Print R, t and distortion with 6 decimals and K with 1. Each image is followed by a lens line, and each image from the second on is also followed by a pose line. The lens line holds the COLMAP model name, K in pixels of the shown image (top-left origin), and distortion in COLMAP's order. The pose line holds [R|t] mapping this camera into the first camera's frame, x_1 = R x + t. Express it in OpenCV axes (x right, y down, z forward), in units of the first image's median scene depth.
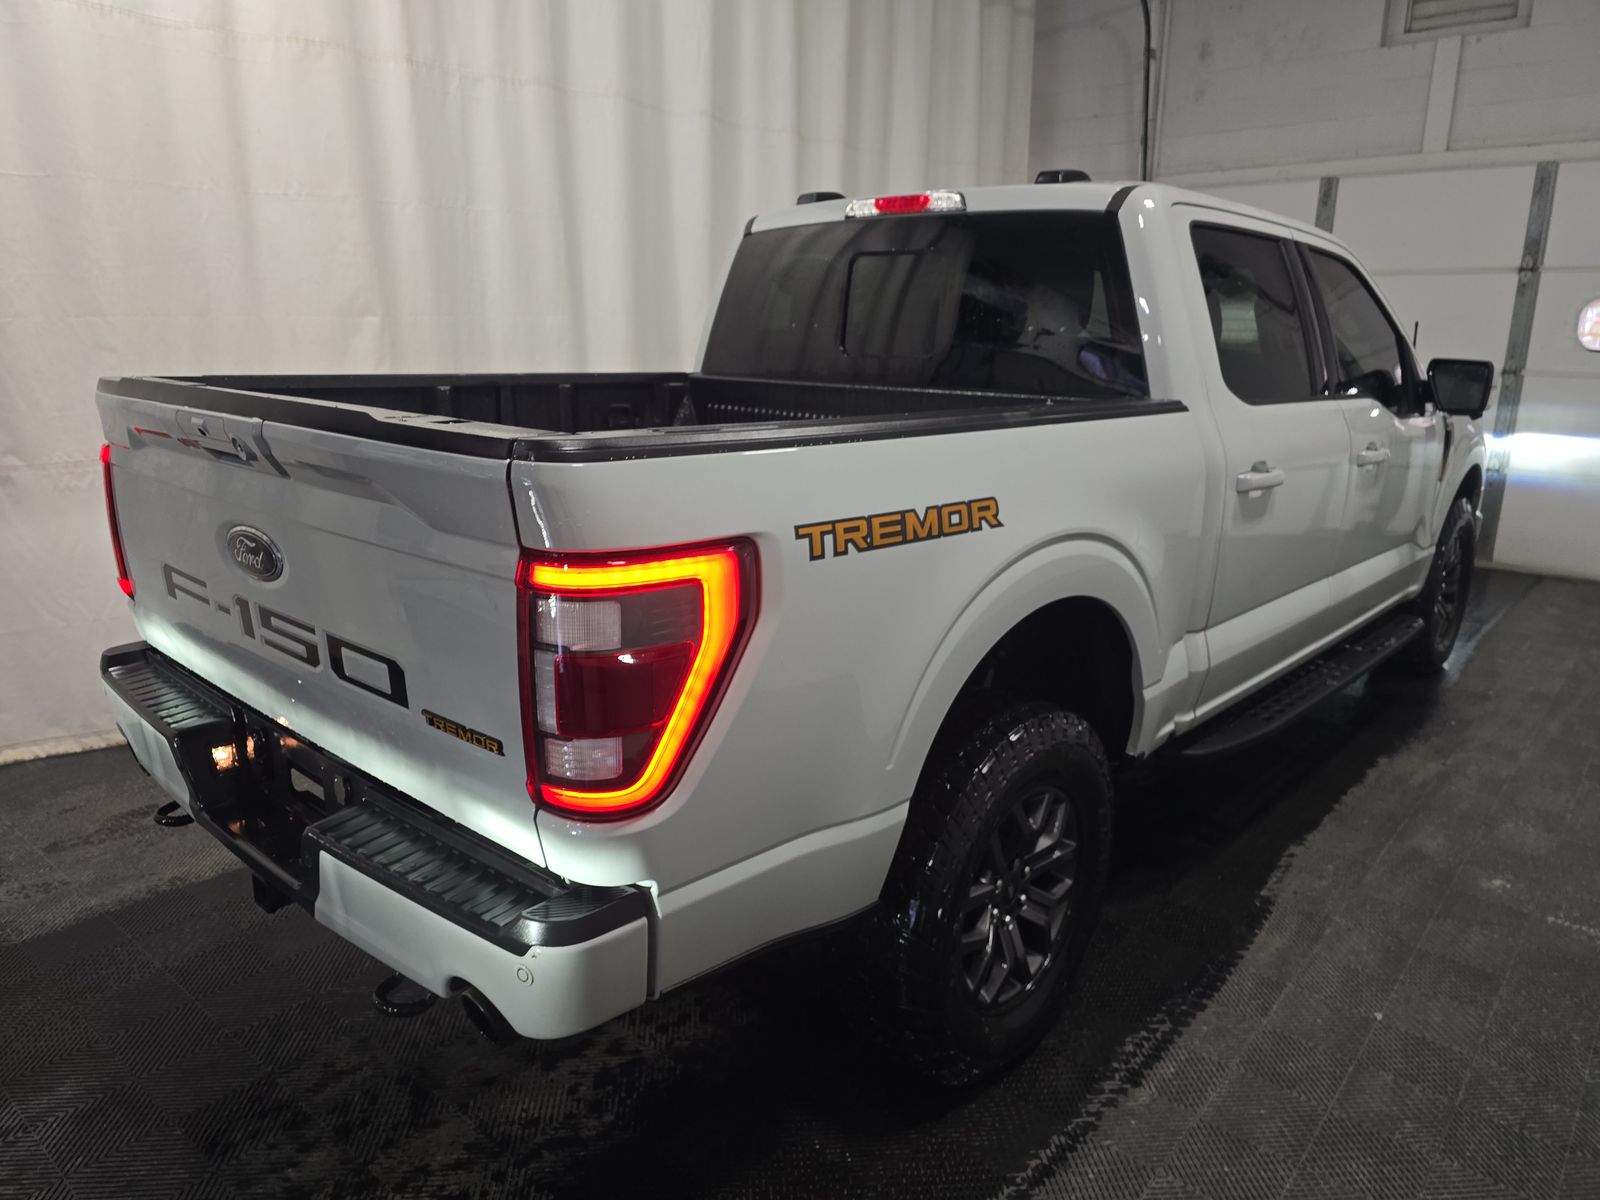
lens RADIAL K [[1095.7, 0, 800.0], [0, 1095.7, 600.0], [0, 0, 1]] dist [-0.004016, -0.005186]
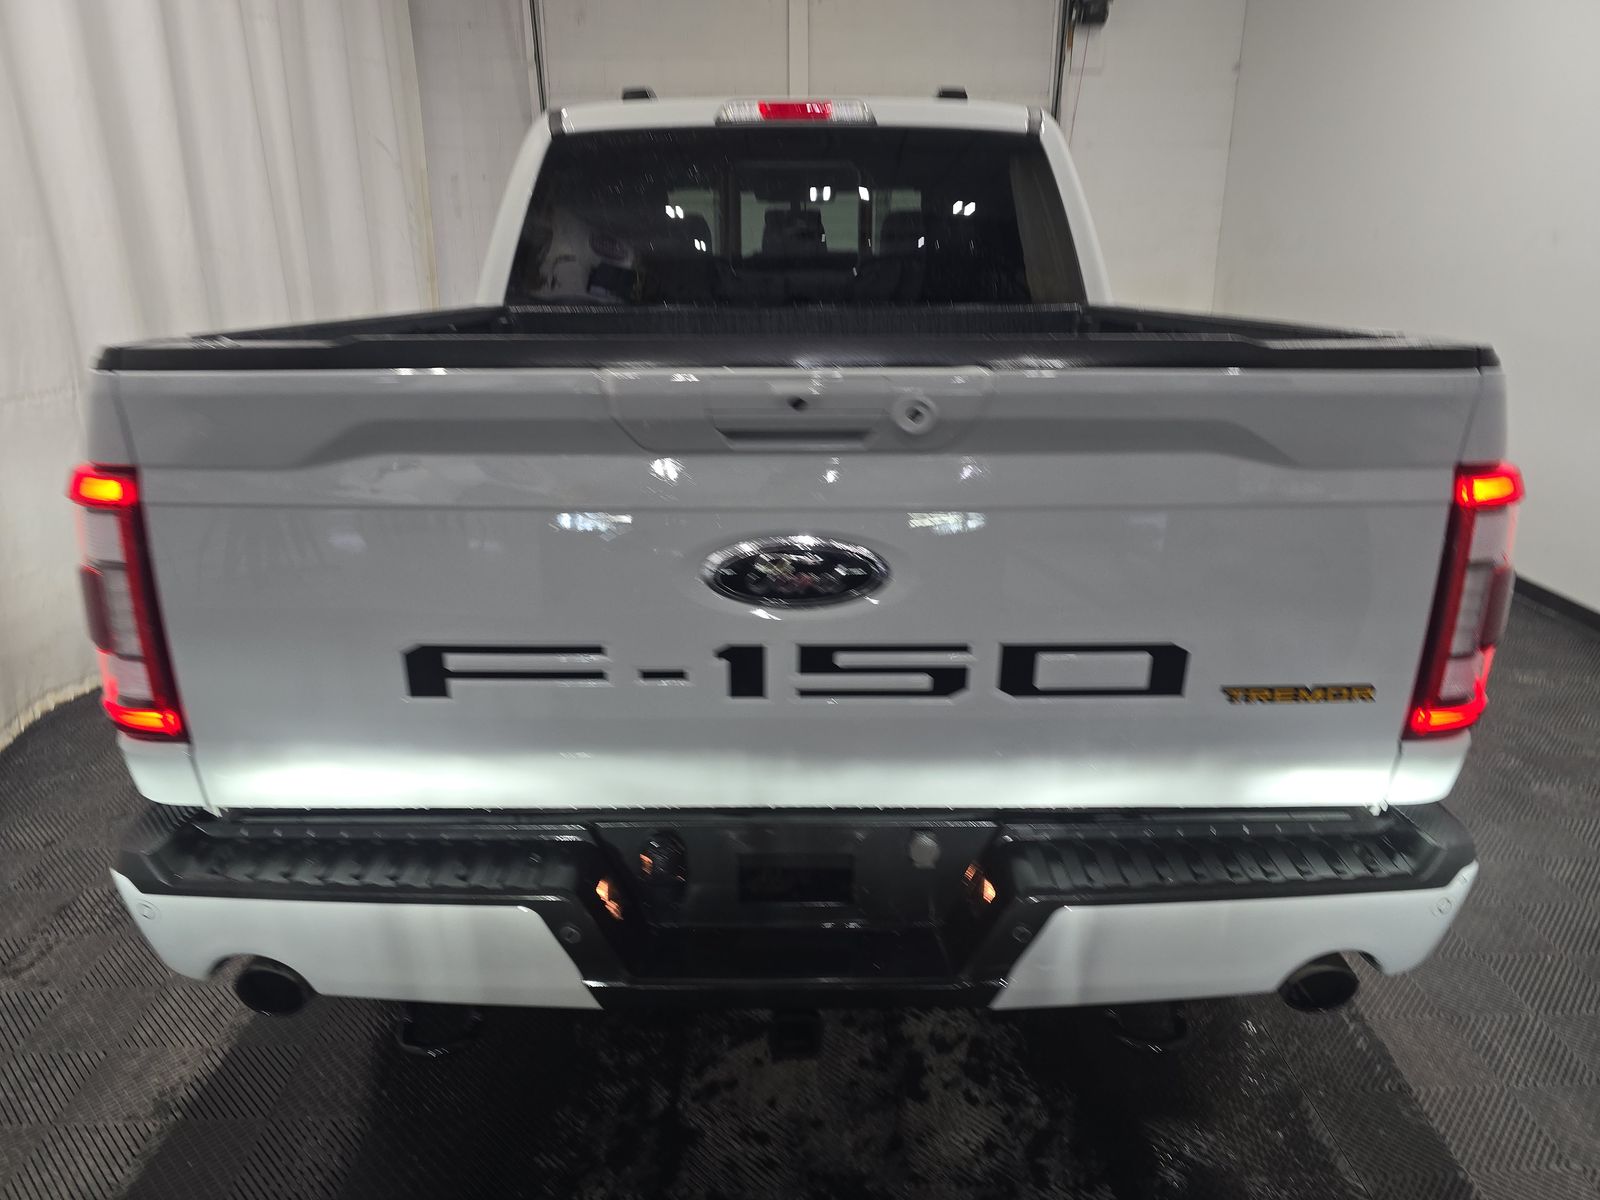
lens RADIAL K [[1064.9, 0, 800.2], [0, 1064.9, 611.8], [0, 0, 1]] dist [0.010276, 0.003249]
pose [[0.745476, -0.224257, 0.627673, -0.591913], [0.178438, 0.974474, 0.136235, -0.070044], [-0.642203, 0.010441, 0.766463, 0.310171]]
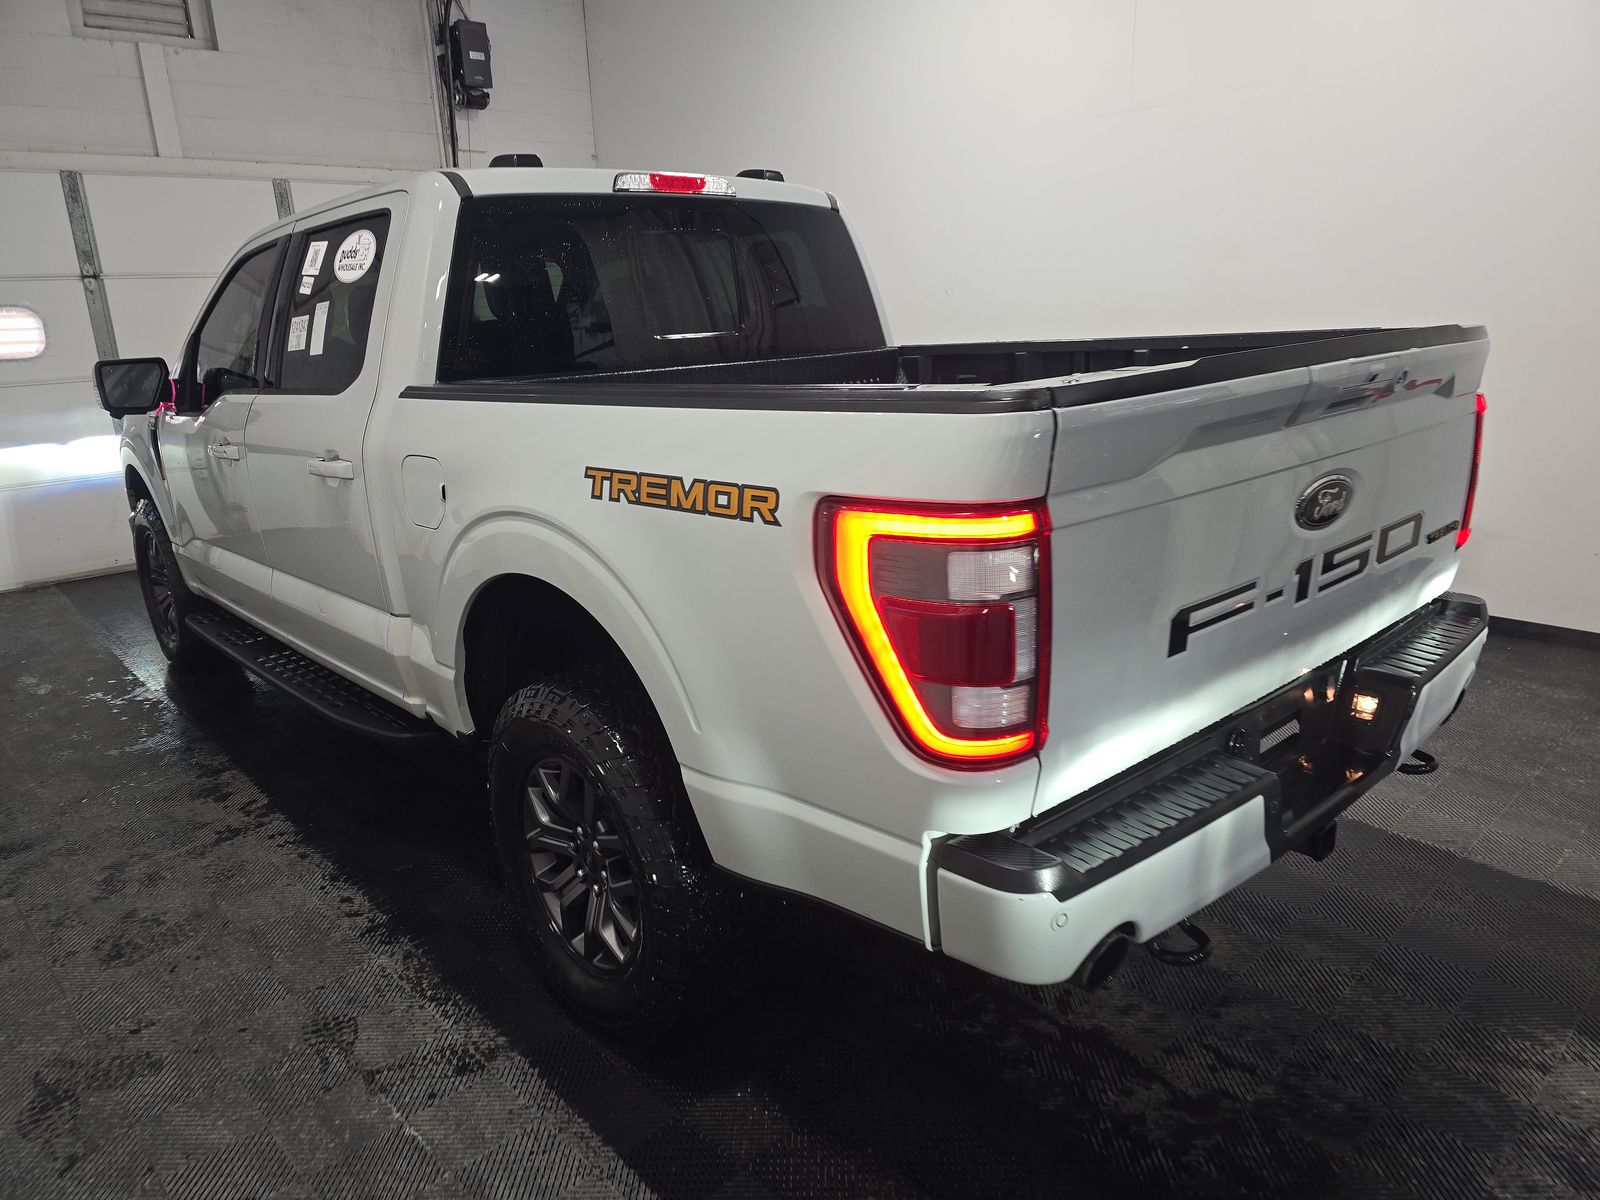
lens RADIAL K [[1064.9, 0, 800.2], [0, 1064.9, 611.8], [0, 0, 1]] dist [0.010276, 0.003249]
pose [[0.117477, -0.290006, 0.949787, -0.967819], [0.294867, 0.923463, 0.245497, -0.212134], [-0.948289, 0.251221, 0.193999, 0.827199]]
